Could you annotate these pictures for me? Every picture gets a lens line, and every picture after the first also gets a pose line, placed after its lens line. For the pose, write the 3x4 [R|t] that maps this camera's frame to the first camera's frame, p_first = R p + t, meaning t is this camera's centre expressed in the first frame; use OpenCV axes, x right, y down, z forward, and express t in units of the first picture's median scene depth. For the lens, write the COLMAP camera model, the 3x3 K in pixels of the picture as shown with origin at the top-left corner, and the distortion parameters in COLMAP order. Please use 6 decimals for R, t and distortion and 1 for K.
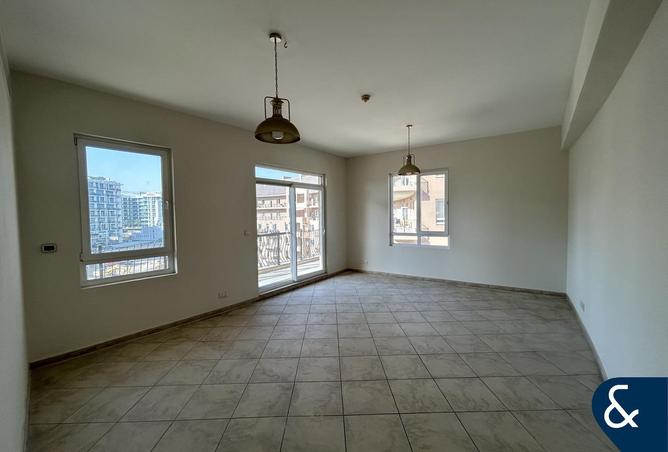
lens RADIAL K [[269.4, 0, 333.3], [0, 269.4, 224.1], [0, 0, 1]] dist [0.001551, -0.000055]
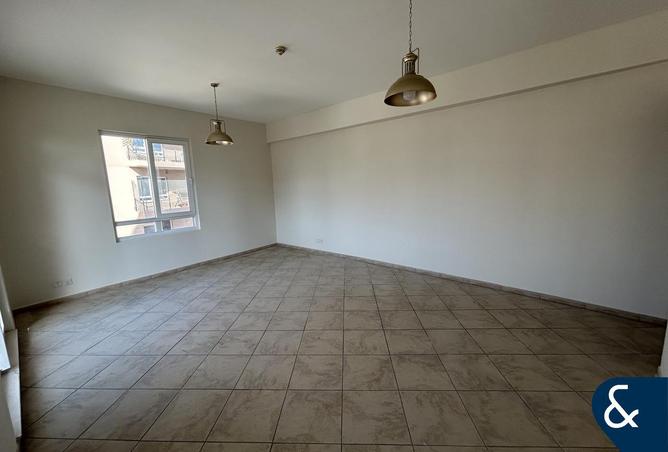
lens RADIAL K [[269.4, 0, 333.3], [0, 269.4, 224.1], [0, 0, 1]] dist [0.001551, -0.000055]
pose [[0.064905, -0.138367, 0.988252, -0.555521], [0.071522, 0.988438, 0.133696, -0.019766], [-0.995325, 0.062004, 0.074051, 0.571387]]
